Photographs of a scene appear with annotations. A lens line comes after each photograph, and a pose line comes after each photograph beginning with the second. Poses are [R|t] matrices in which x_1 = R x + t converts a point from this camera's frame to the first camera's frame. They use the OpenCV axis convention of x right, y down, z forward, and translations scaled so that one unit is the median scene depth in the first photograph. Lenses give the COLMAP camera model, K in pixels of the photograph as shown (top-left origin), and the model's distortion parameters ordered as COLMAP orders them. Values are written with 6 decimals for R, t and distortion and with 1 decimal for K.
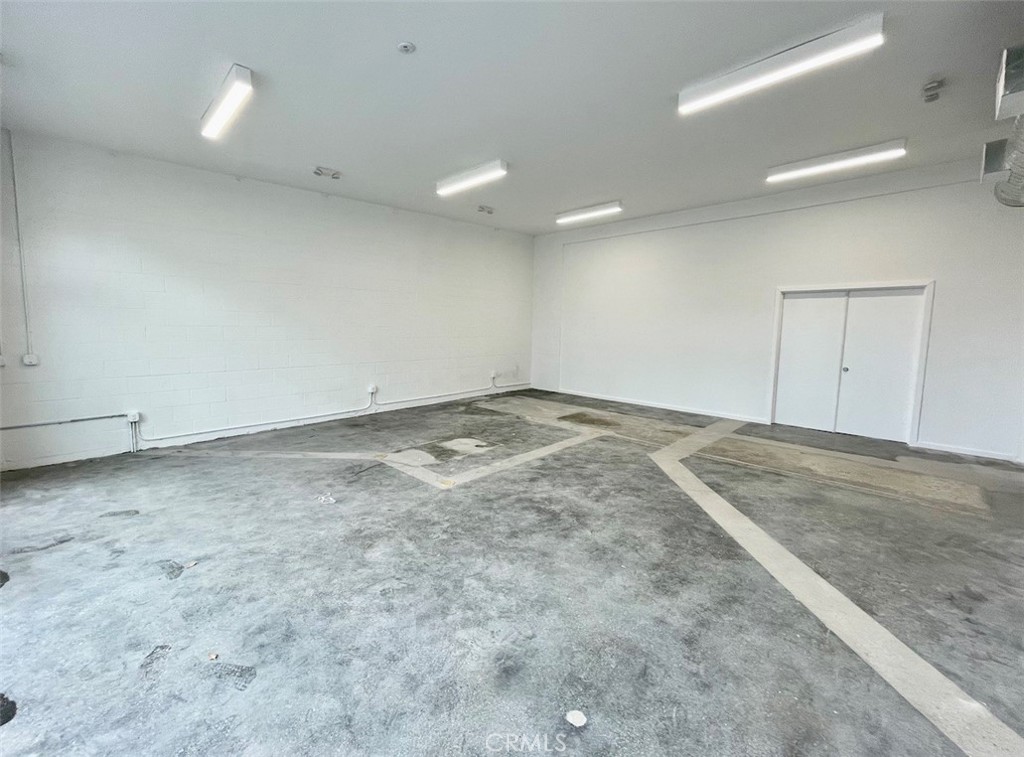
lens RADIAL K [[426.0, 0, 489.8], [0, 426.0, 371.3], [0, 0, 1]] dist [0.000538, 0.000013]
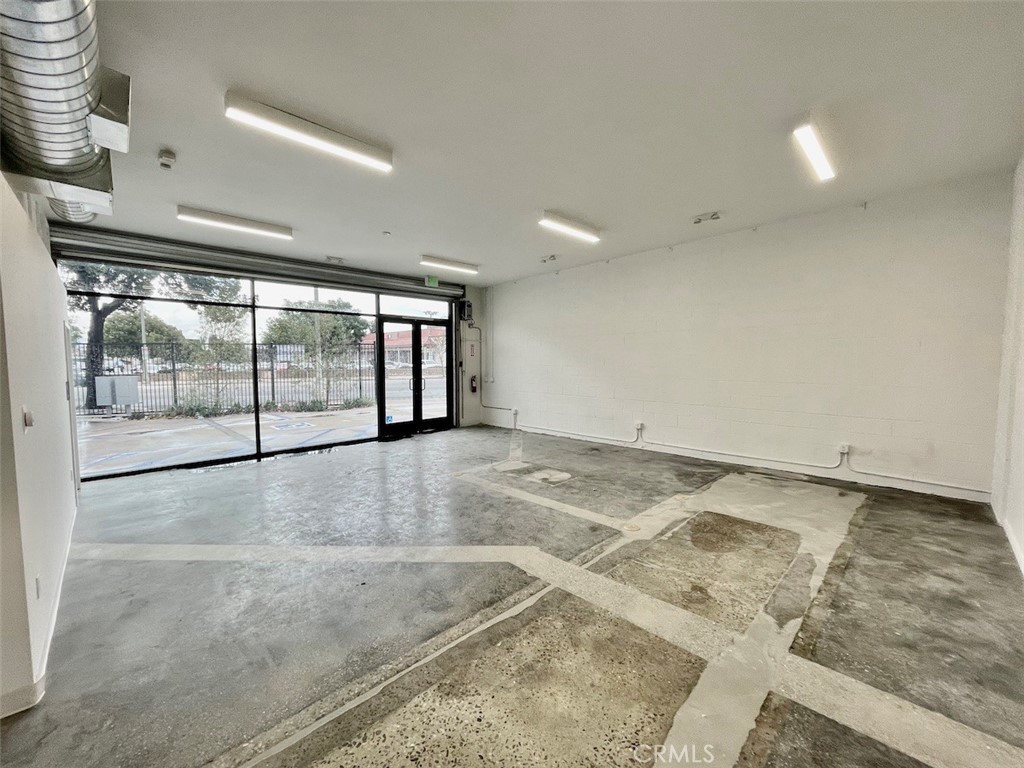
lens RADIAL K [[413.2, 0, 506.1], [0, 413.2, 385.9], [0, 0, 1]] dist [-0.001204, 0.000305]
pose [[0.009066, 0.054912, -0.998450, 1.079829], [-0.109188, 0.992575, 0.053598, -0.108204], [0.993980, 0.108533, 0.014995, 0.940948]]
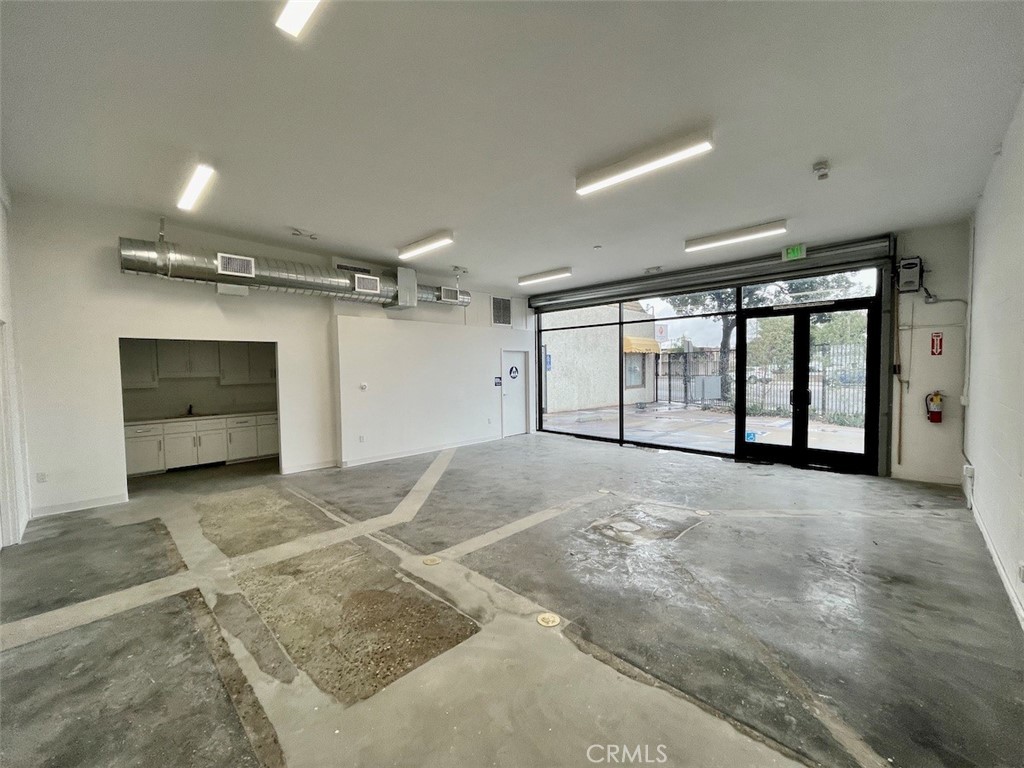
lens RADIAL K [[413.2, 0, 506.1], [0, 413.2, 385.9], [0, 0, 1]] dist [-0.001204, 0.000305]
pose [[-0.999515, 0.006817, -0.030382, 0.203039], [0.001970, 0.987628, 0.156802, -0.220879], [0.031075, 0.156667, -0.987163, 1.862988]]
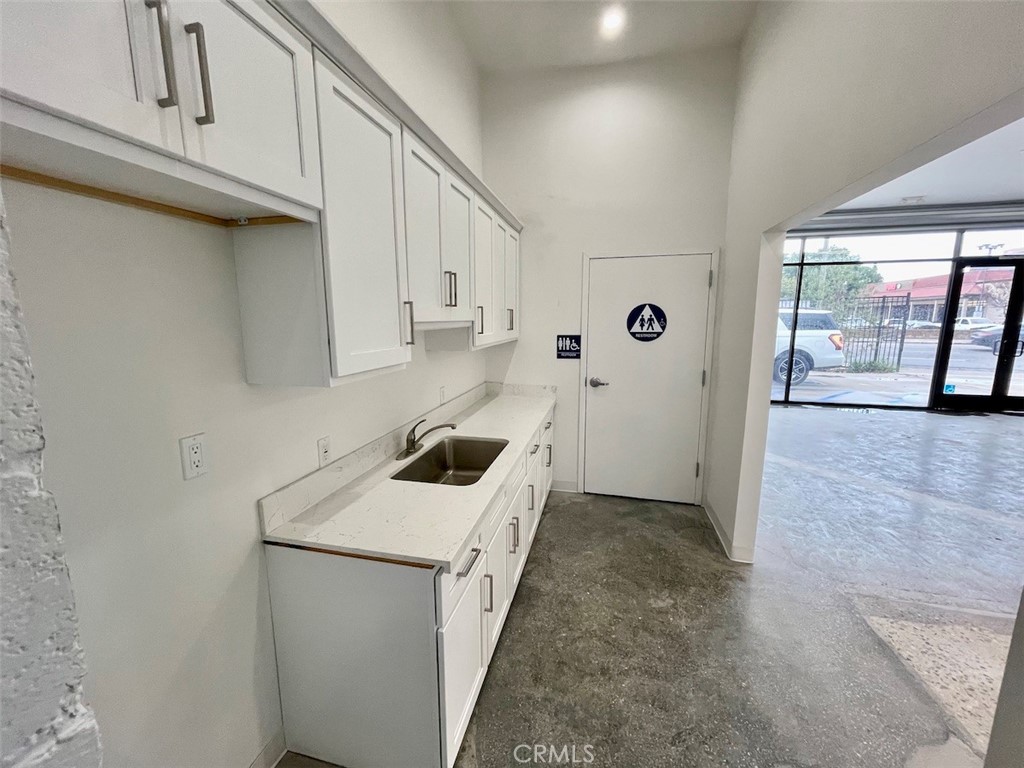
lens RADIAL K [[413.2, 0, 506.1], [0, 413.2, 385.9], [0, 0, 1]] dist [-0.001204, 0.000305]
pose [[-0.843182, 0.078530, -0.531861, 1.398133], [-0.067668, 0.965906, 0.249894, -0.081776], [0.533352, 0.246696, -0.809121, 0.821724]]
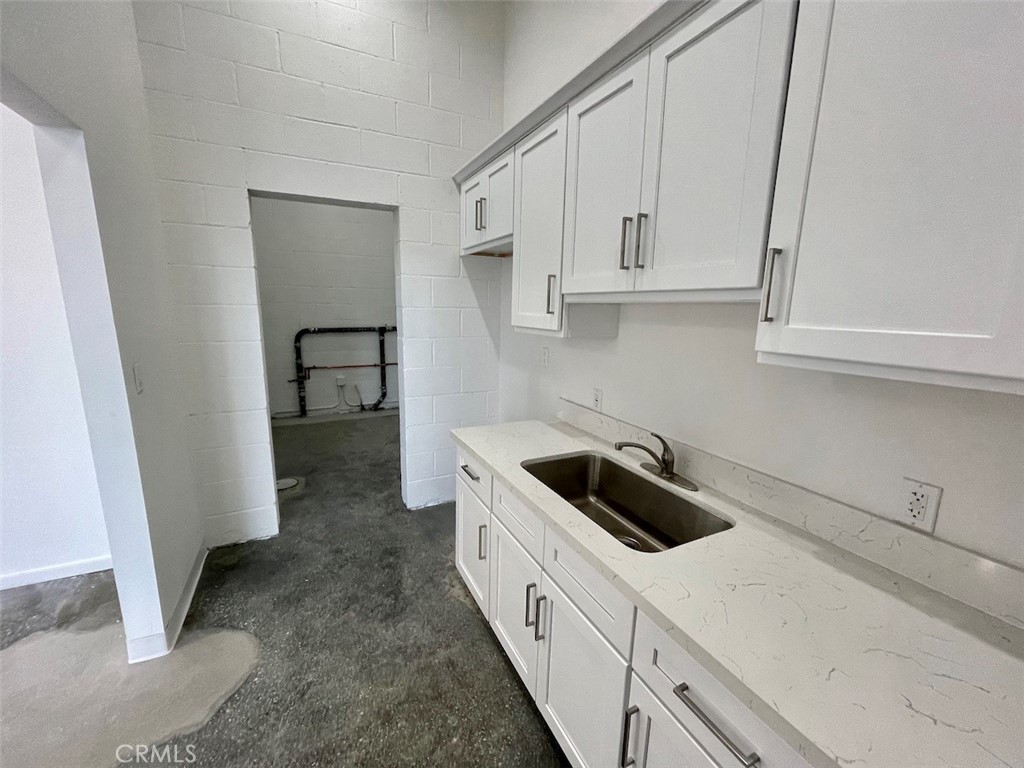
lens RADIAL K [[413.2, 0, 506.1], [0, 413.2, 385.9], [0, 0, 1]] dist [-0.001204, 0.000305]
pose [[0.299769, -0.188208, 0.935263, 0.934350], [0.090904, 0.981522, 0.168380, -0.030423], [-0.949671, 0.034544, 0.311339, 0.445388]]
